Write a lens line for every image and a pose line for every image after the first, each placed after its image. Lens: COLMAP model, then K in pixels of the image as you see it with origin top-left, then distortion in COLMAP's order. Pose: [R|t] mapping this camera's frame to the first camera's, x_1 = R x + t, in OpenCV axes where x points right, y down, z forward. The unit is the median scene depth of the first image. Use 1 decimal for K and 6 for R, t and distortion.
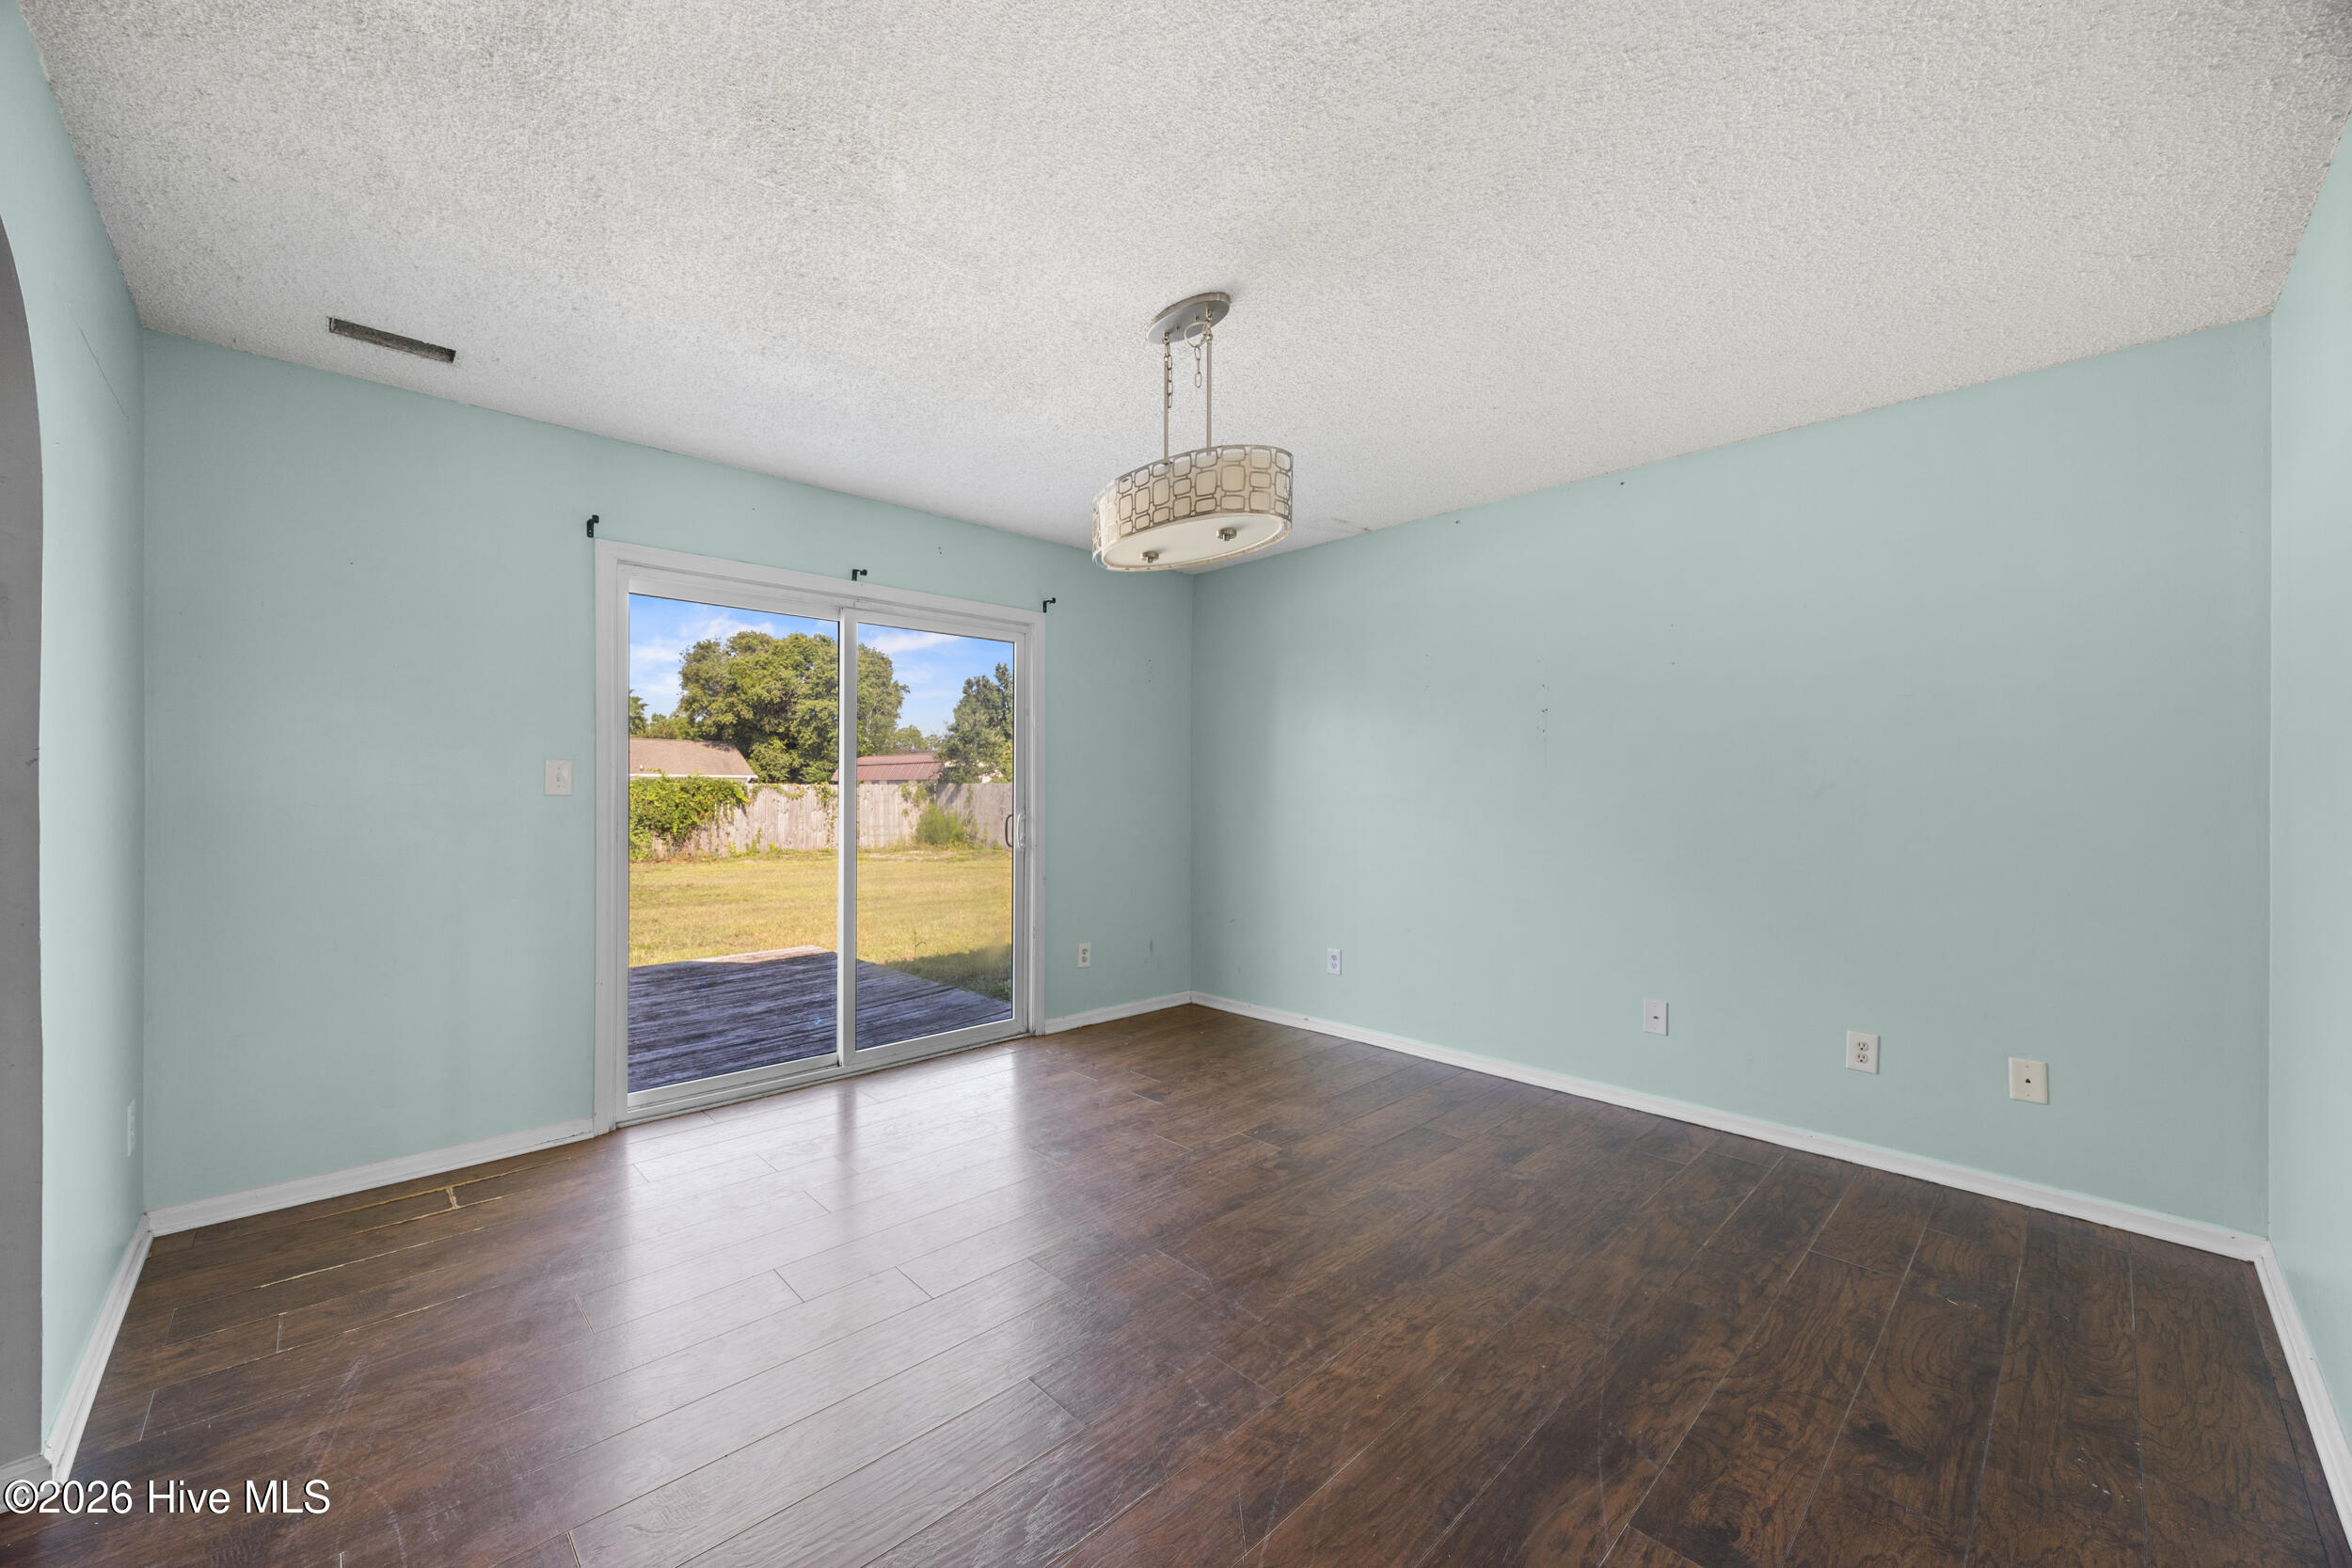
lens RADIAL K [[894.8, 0, 1167.9], [0, 894.8, 790.6], [0, 0, 1]] dist [-0.000340, -0.000046]
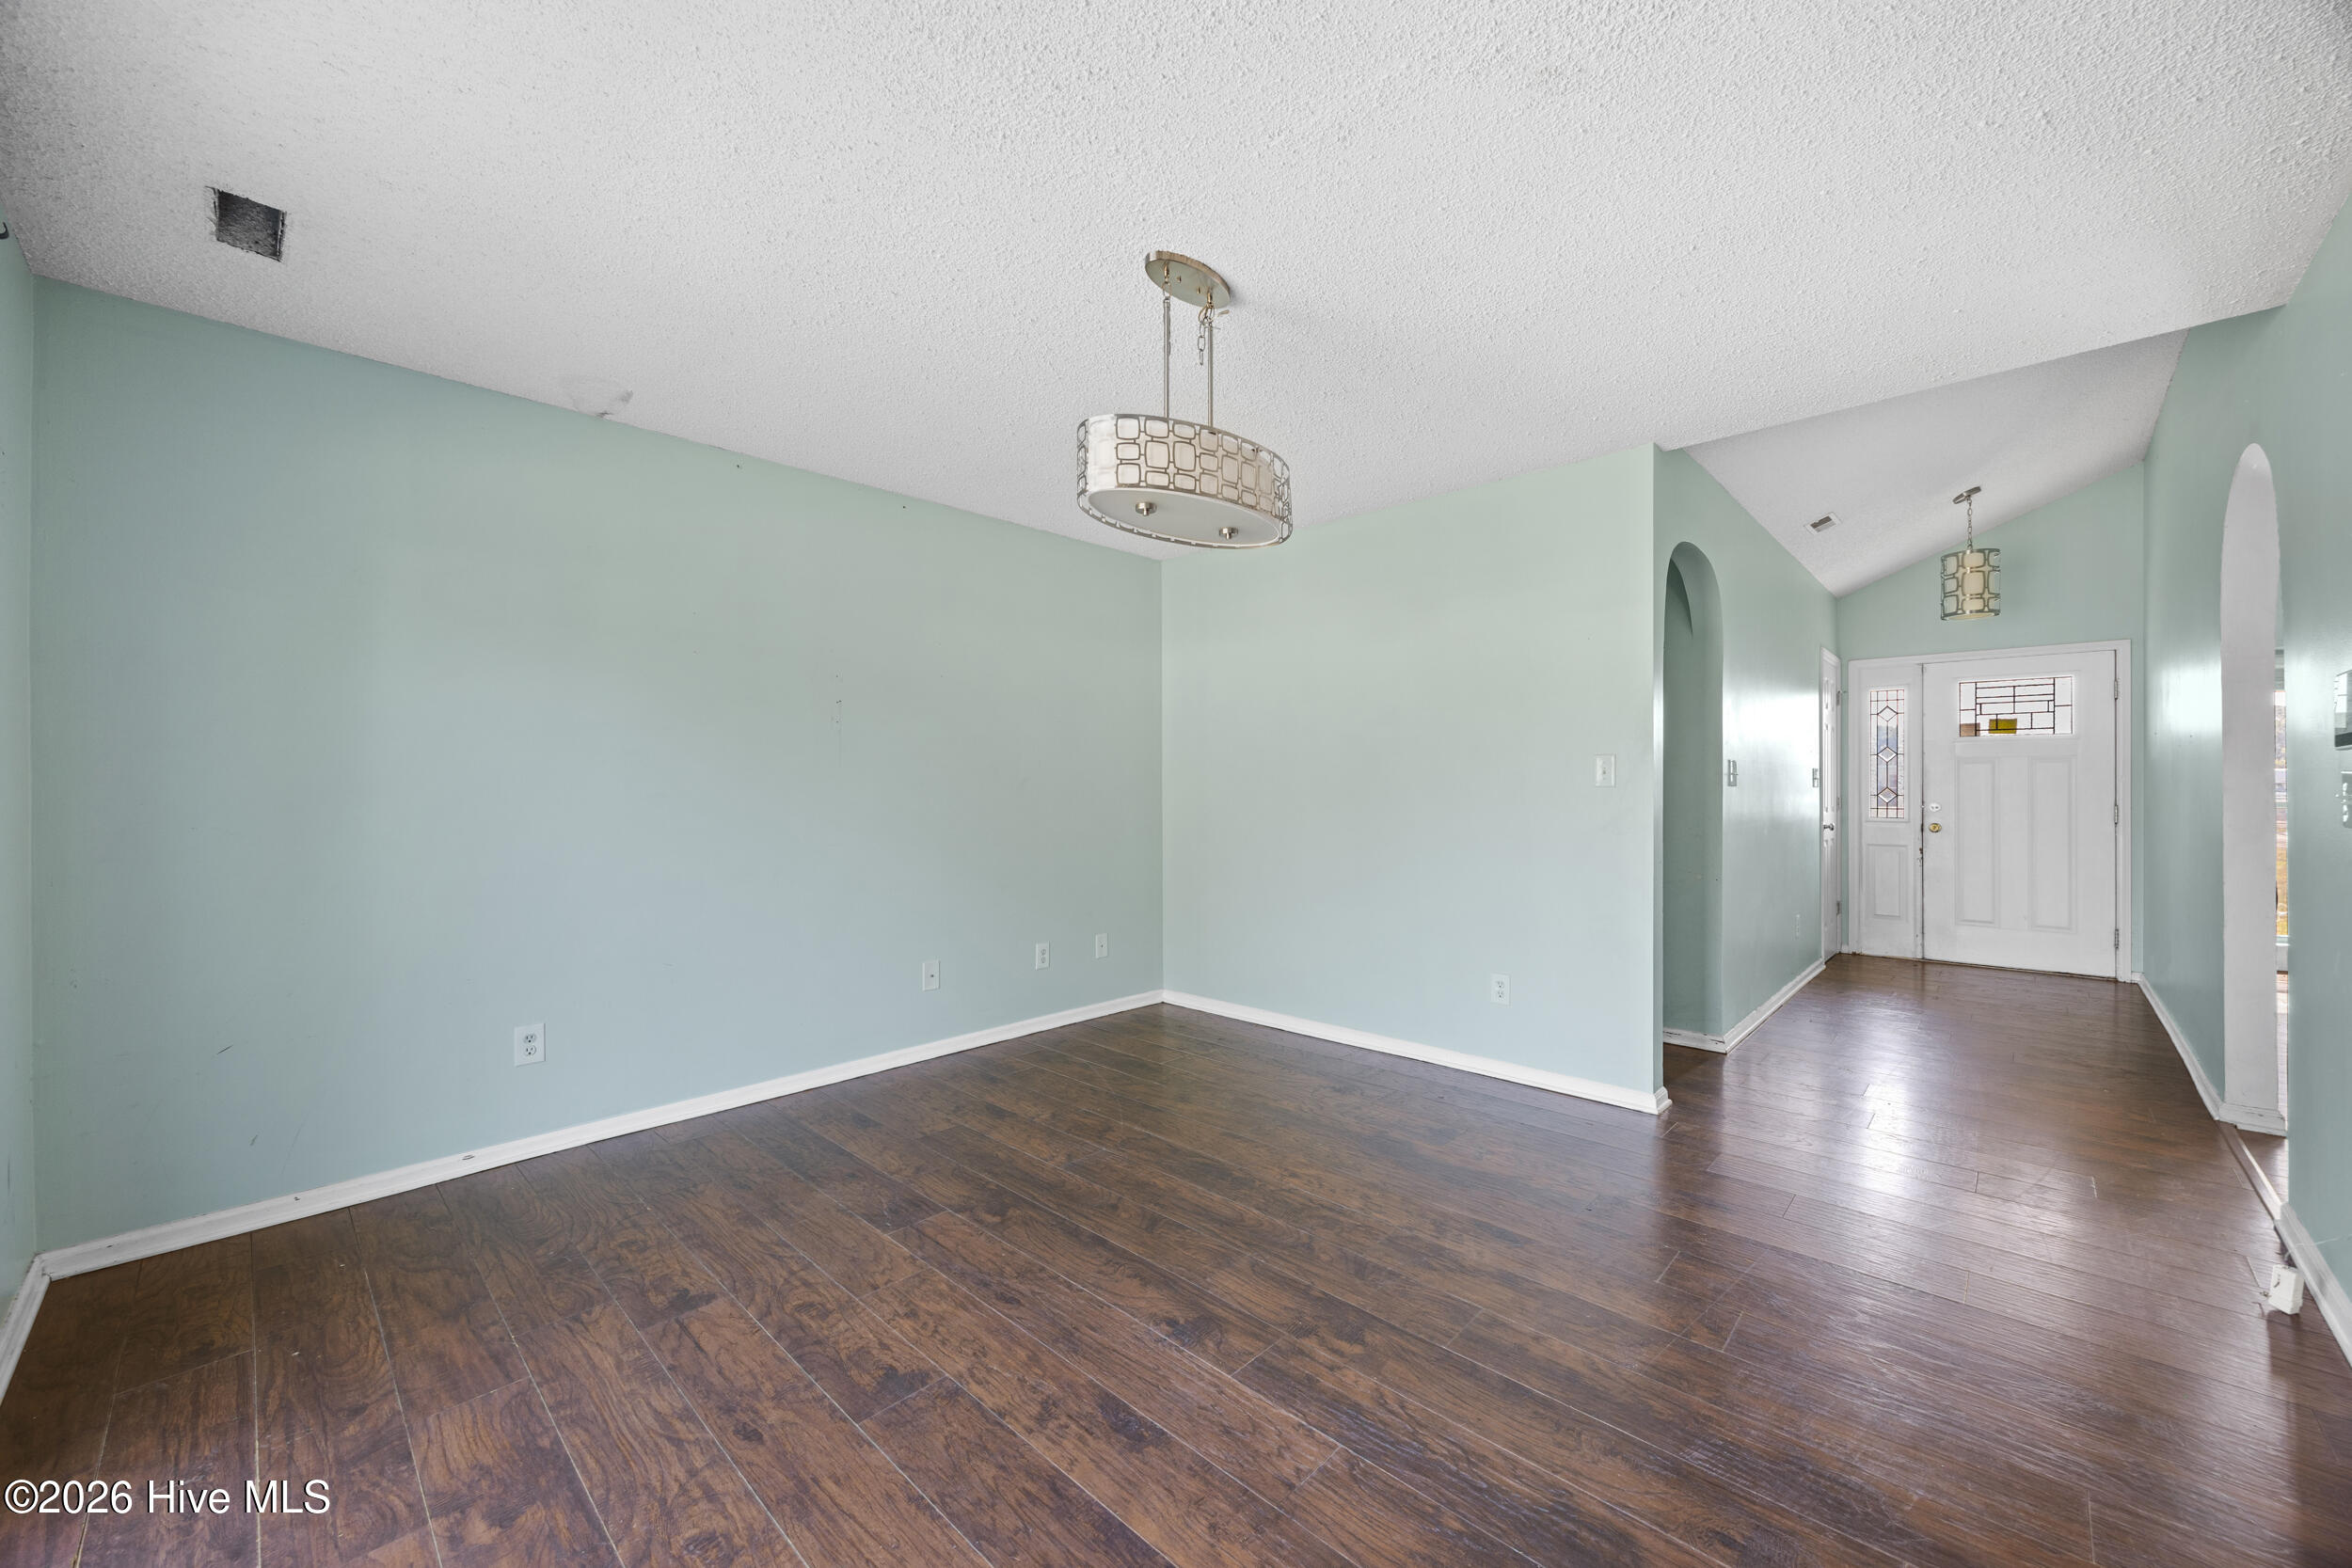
lens RADIAL K [[891.9, 0, 1167.9], [0, 891.9, 785.7], [0, 0, 1]] dist [-0.001450, -0.000006]
pose [[-0.046267, -0.002343, 0.998926, -0.724985], [0.000753, 0.999997, 0.002380, 0.001155], [-0.998929, 0.000862, -0.046265, 0.845213]]
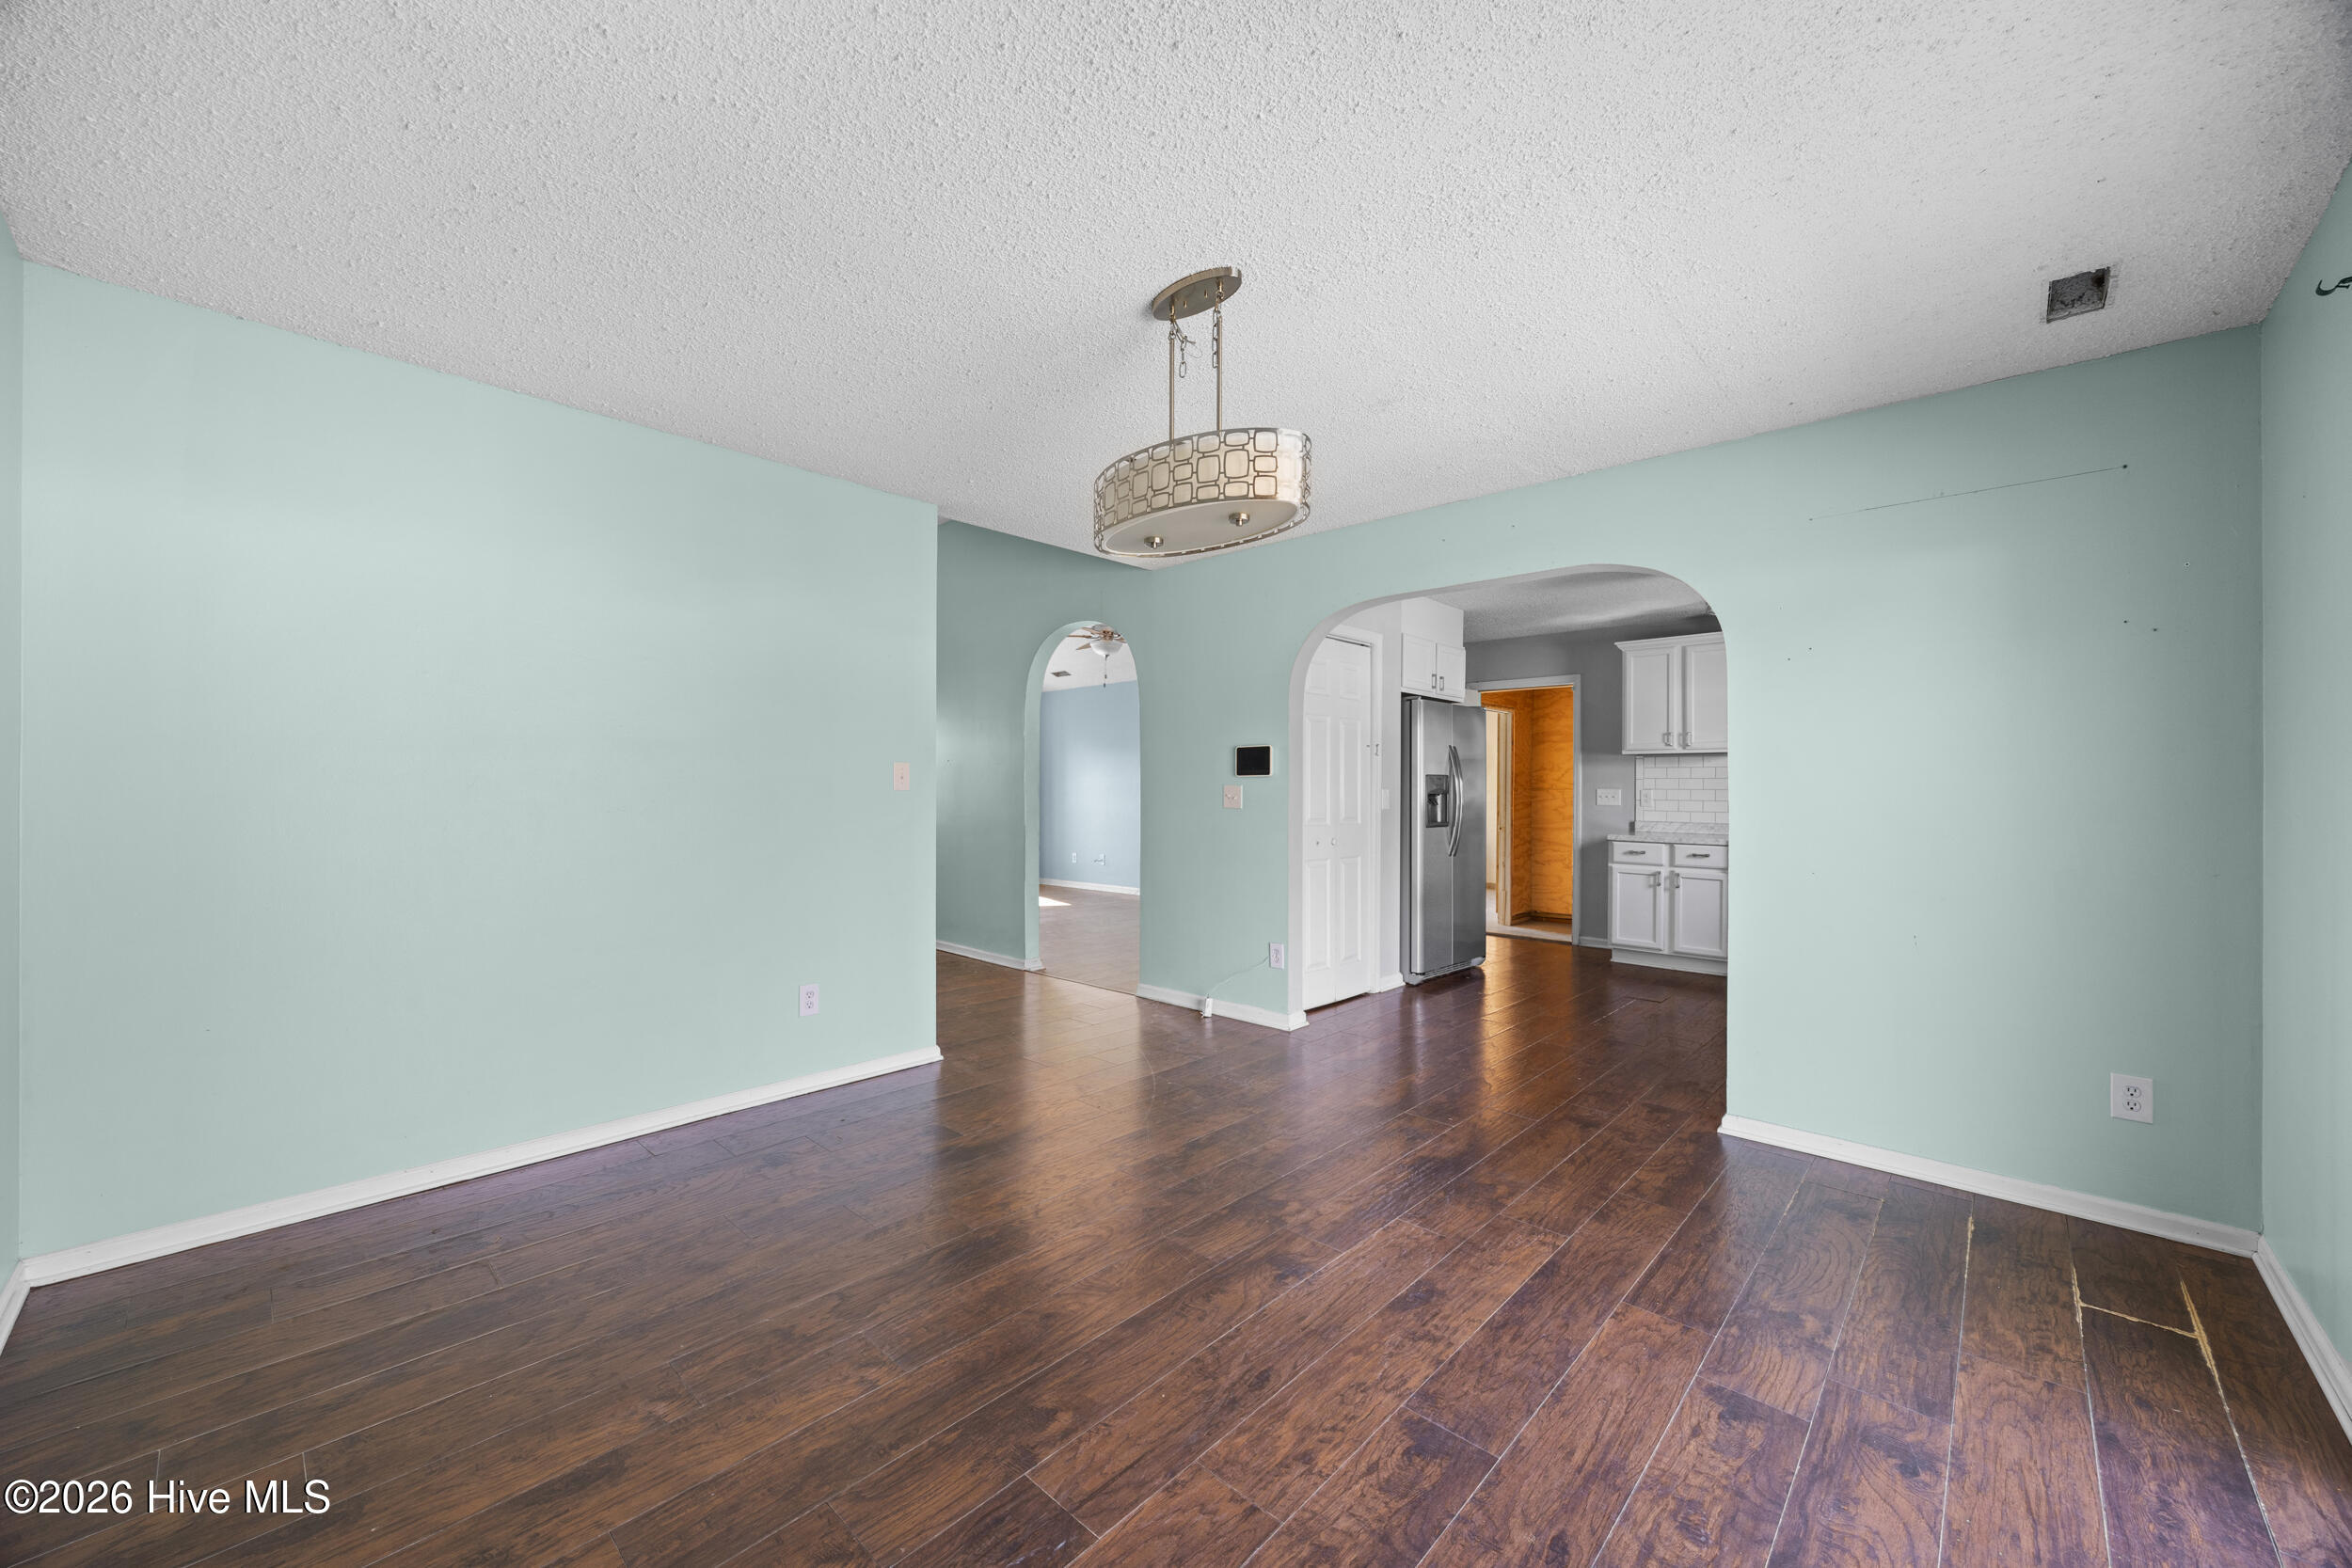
lens RADIAL K [[894.8, 0, 1167.9], [0, 894.8, 790.6], [0, 0, 1]] dist [-0.000340, -0.000046]
pose [[-0.998161, -0.010253, -0.059741, 0.081765], [-0.010214, 0.999947, -0.000964, 0.004440], [0.059748, -0.000352, -0.998213, 1.544089]]
